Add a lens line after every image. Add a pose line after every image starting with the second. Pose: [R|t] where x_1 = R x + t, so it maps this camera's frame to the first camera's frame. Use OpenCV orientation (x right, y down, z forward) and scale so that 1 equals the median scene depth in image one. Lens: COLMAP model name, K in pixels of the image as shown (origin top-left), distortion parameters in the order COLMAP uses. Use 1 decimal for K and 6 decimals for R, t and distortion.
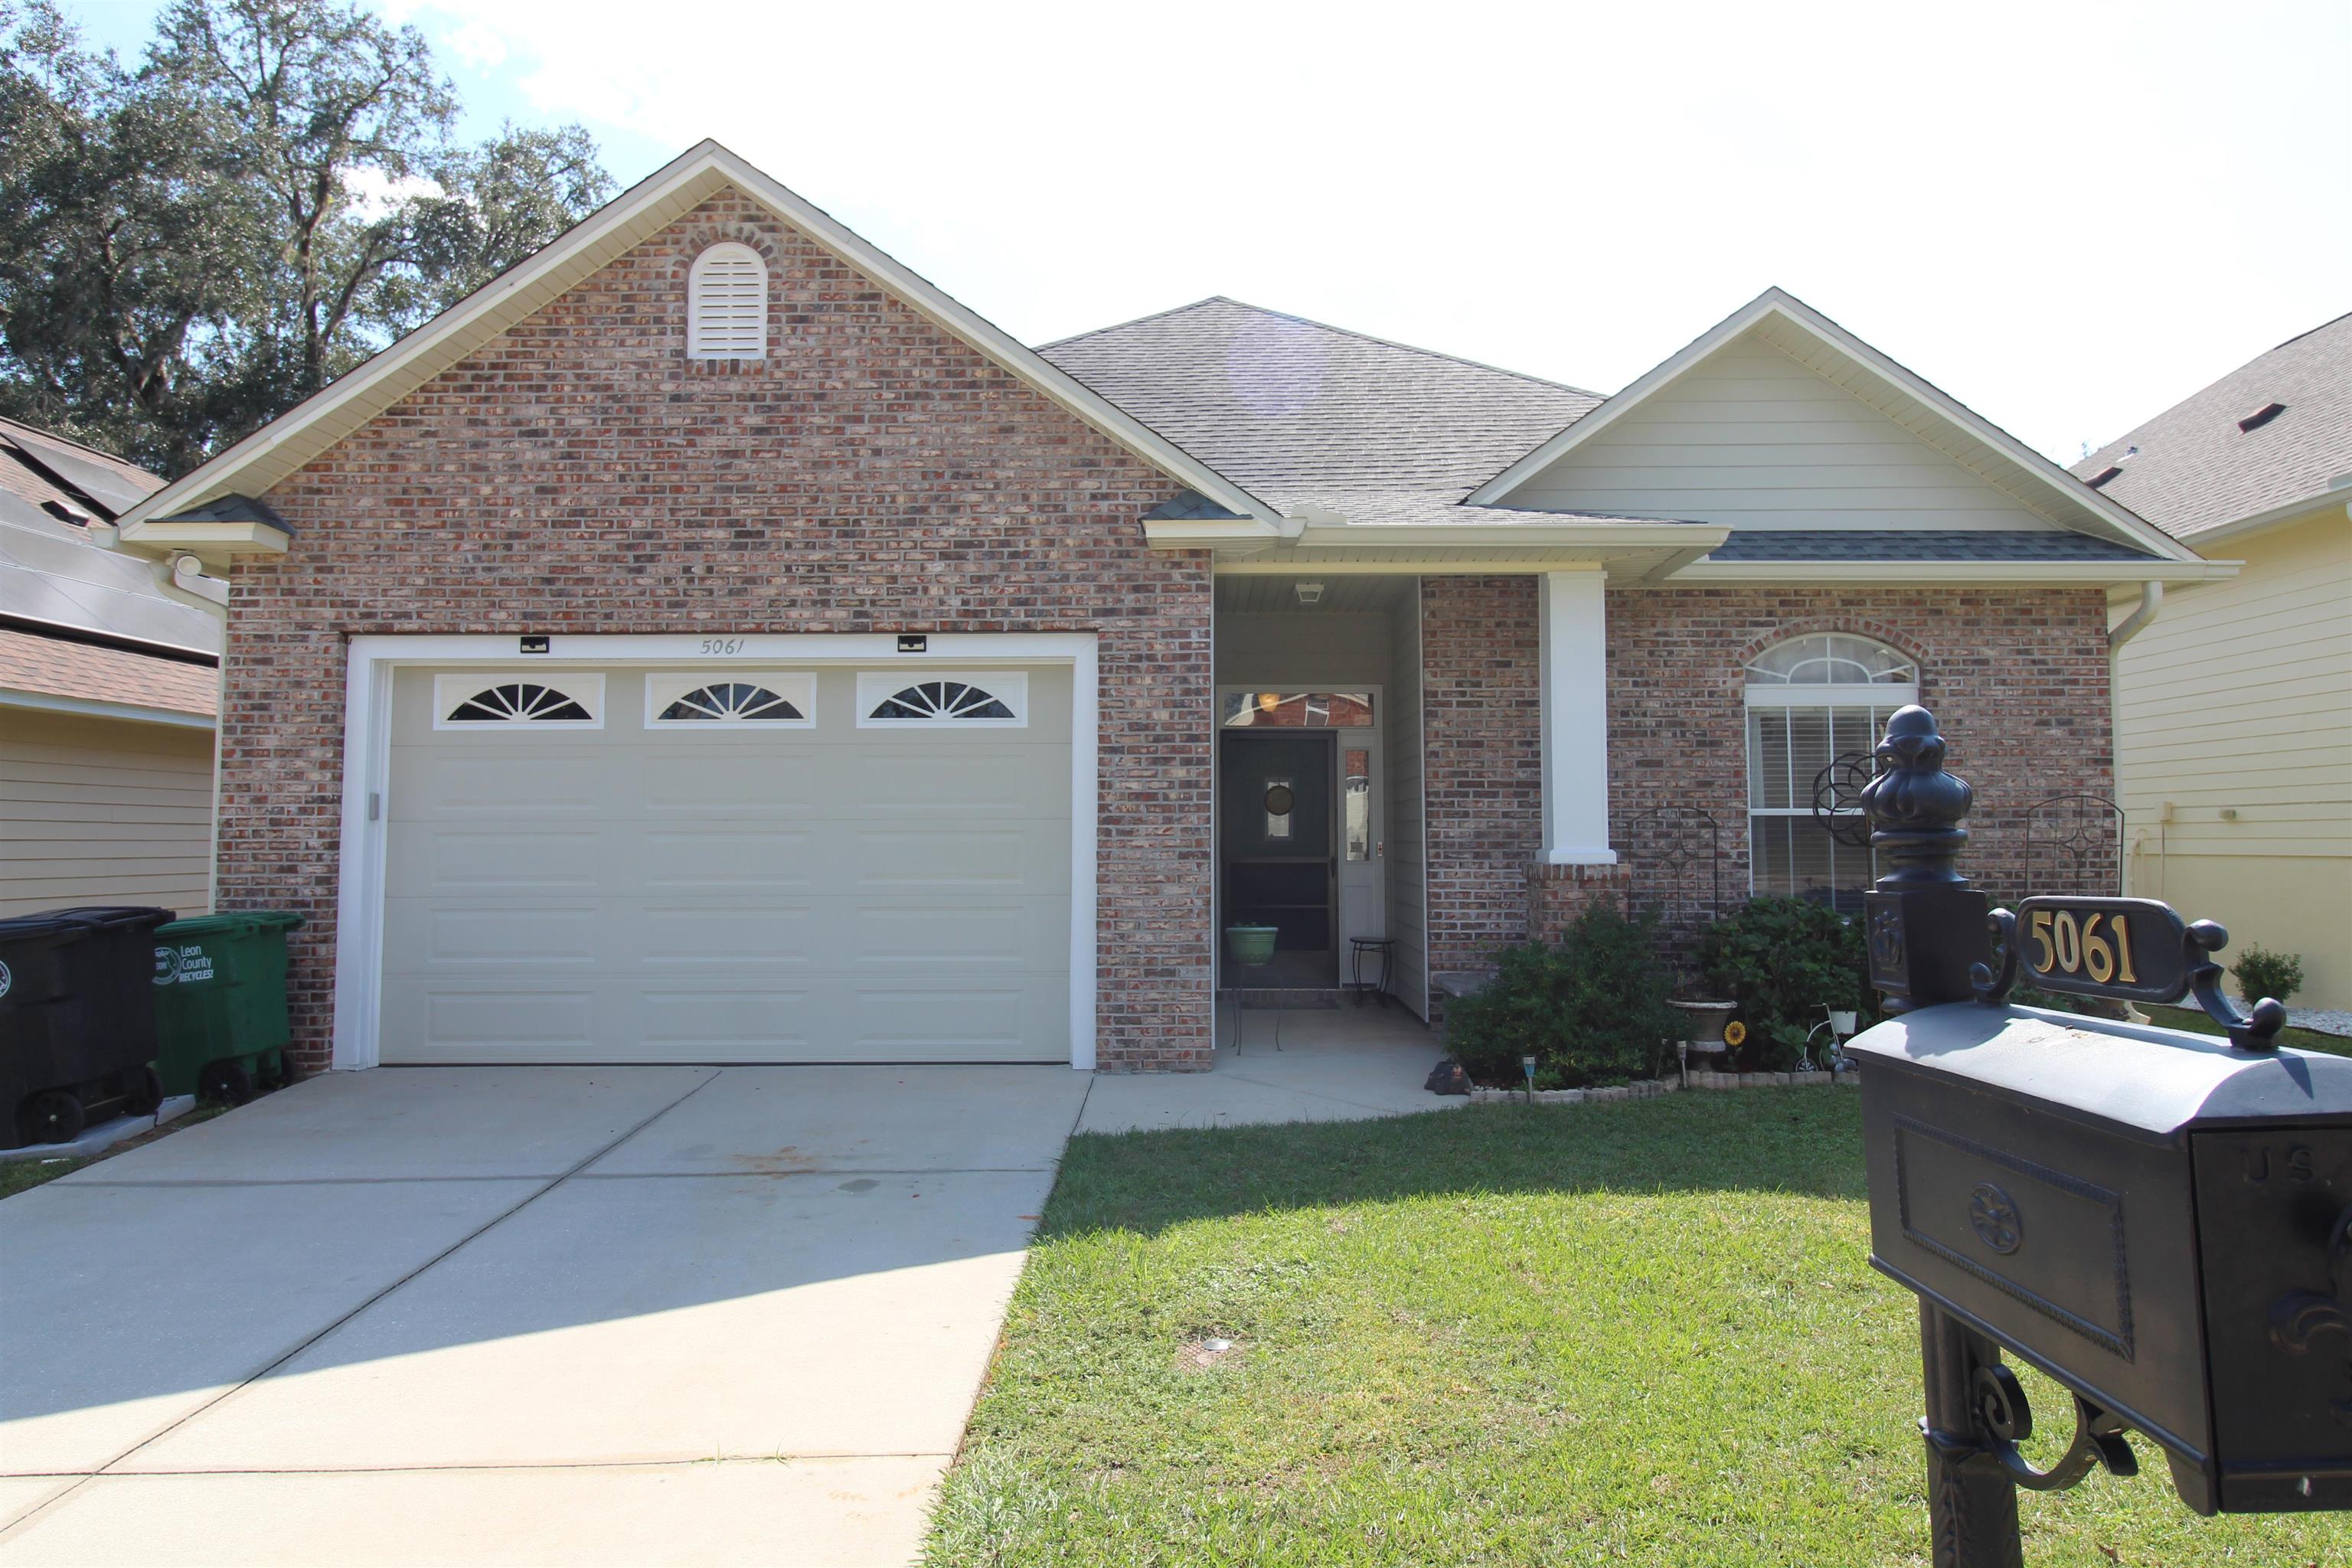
lens RADIAL K [[1542.5, 0, 1177.1], [0, 1542.5, 777.5], [0, 0, 1]] dist [0.008749, -0.006284]
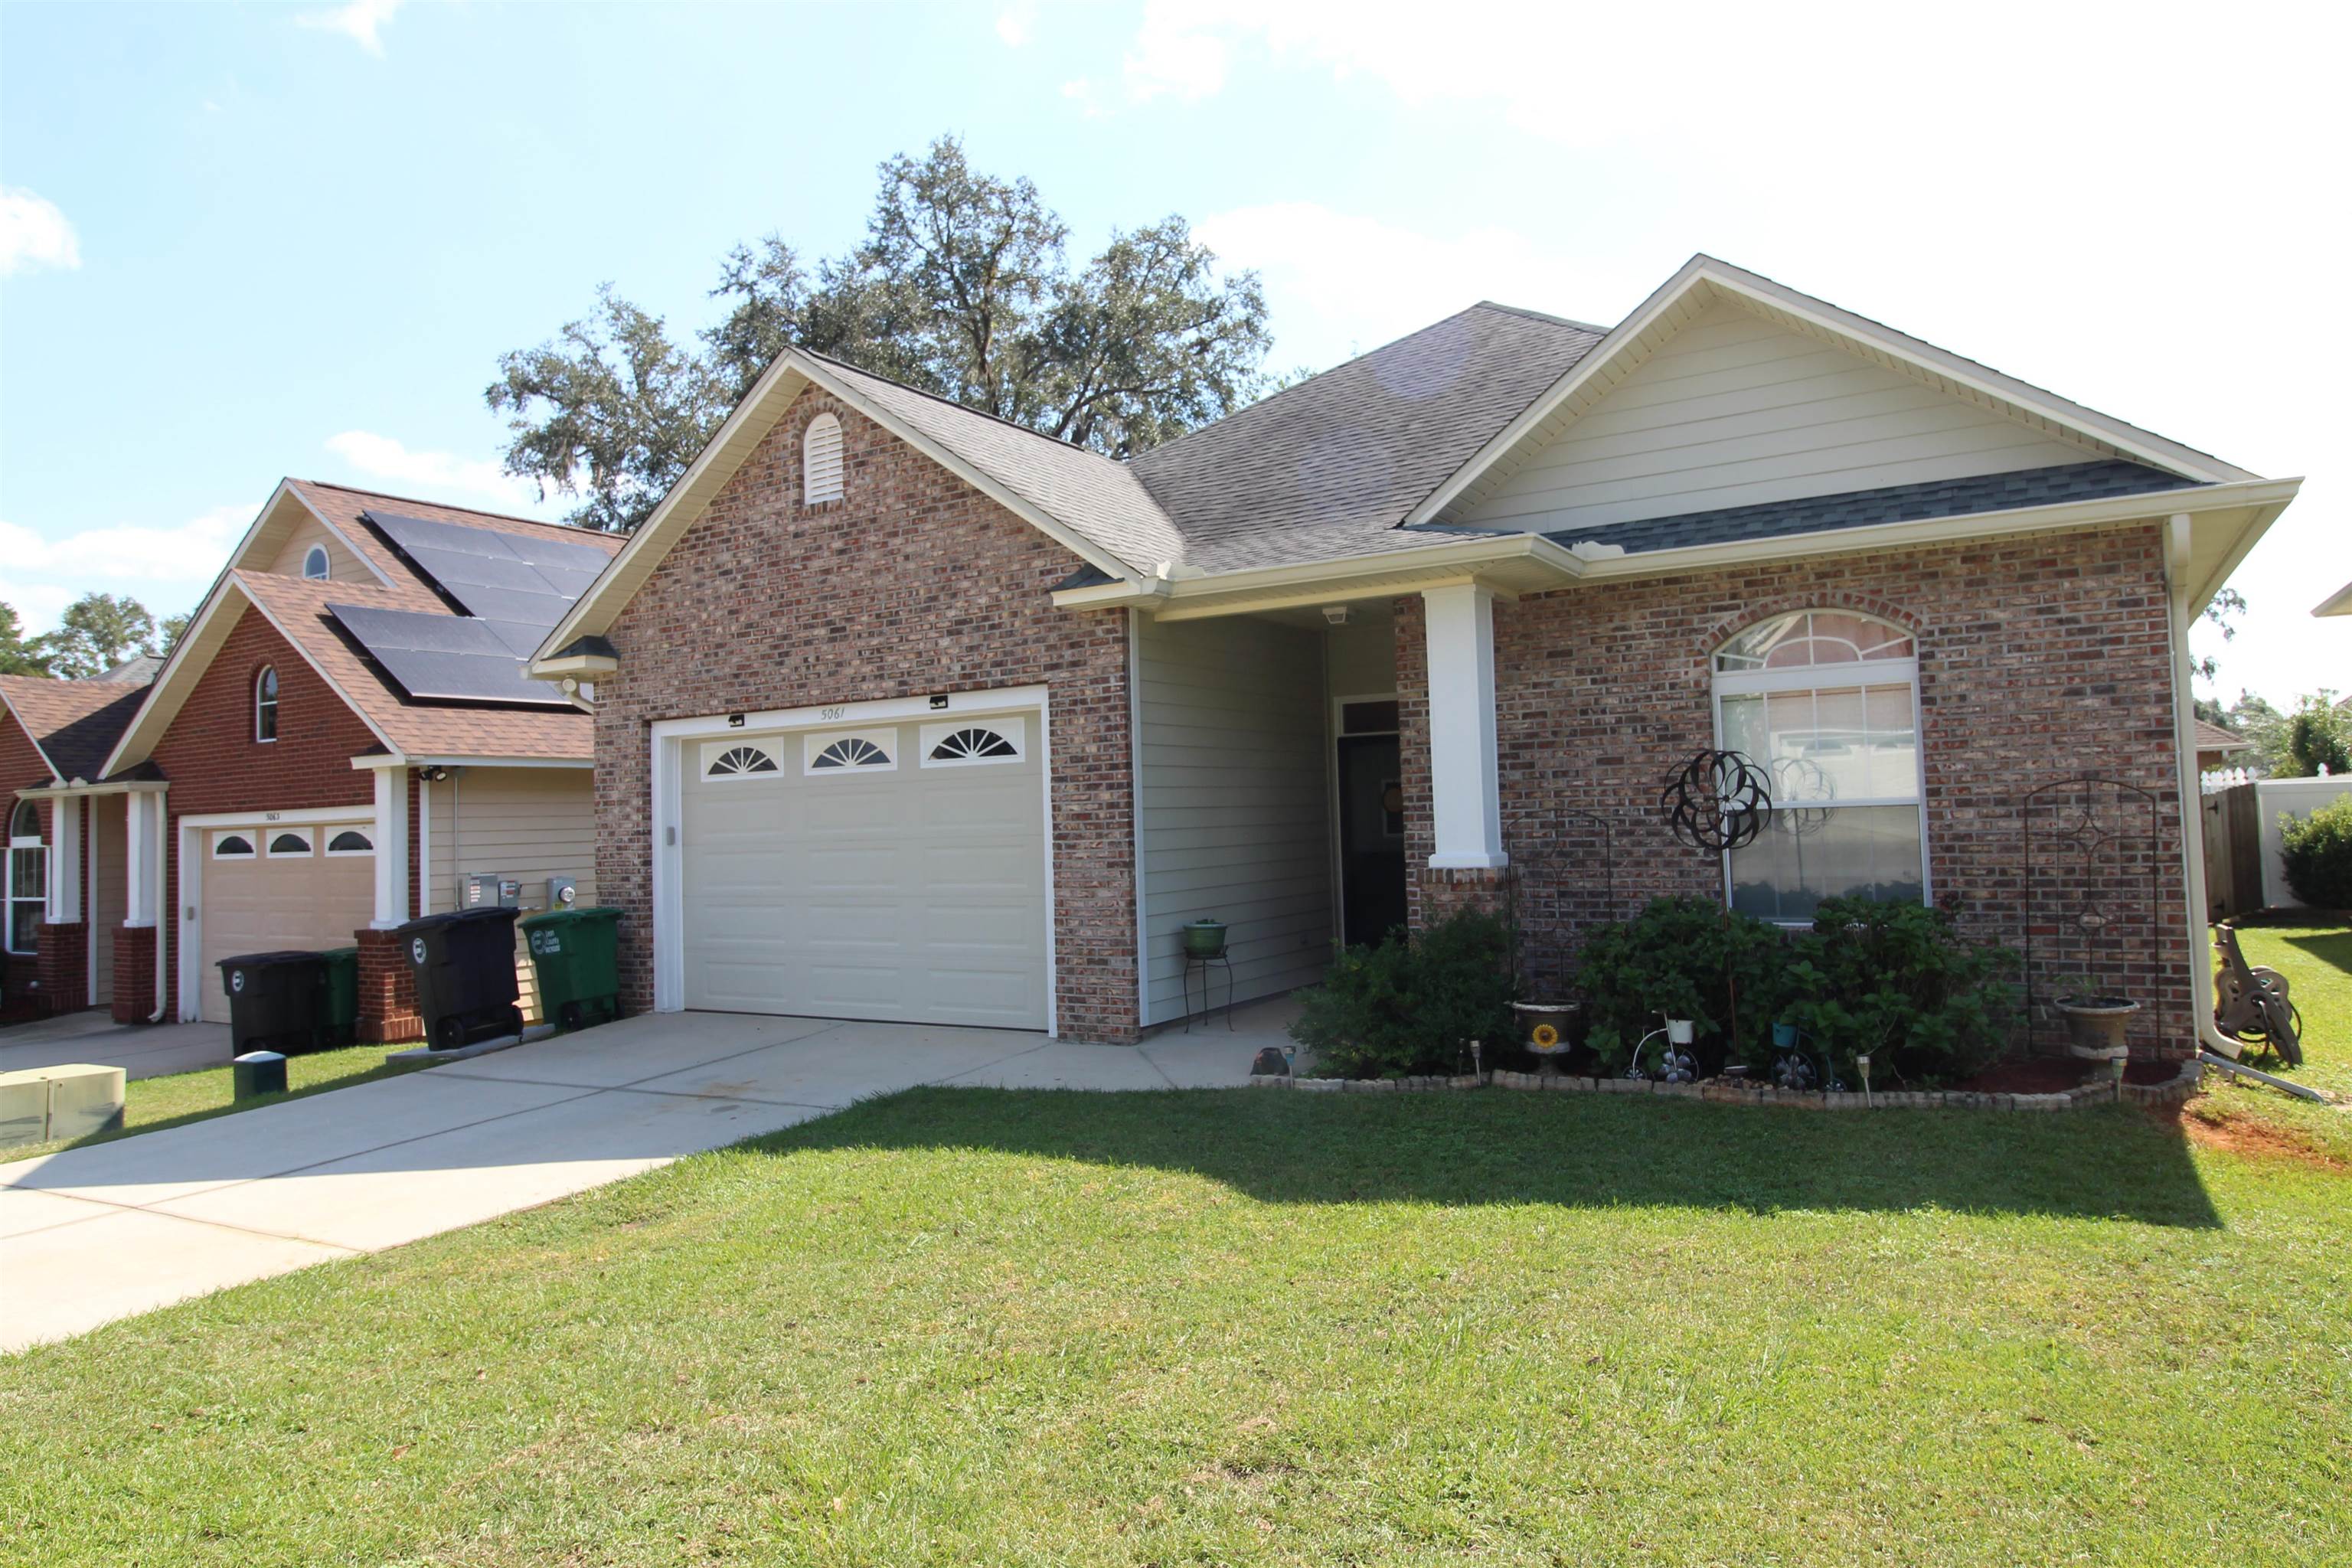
lens RADIAL K [[1542.5, 0, 1182.9], [0, 1542.5, 780.9], [0, 0, 1]] dist [0.008749, -0.006284]
pose [[0.839170, -0.037415, -0.542580, 0.698525], [0.052574, 0.998539, 0.012455, -0.026350], [0.541321, -0.038978, 0.839912, 0.024226]]
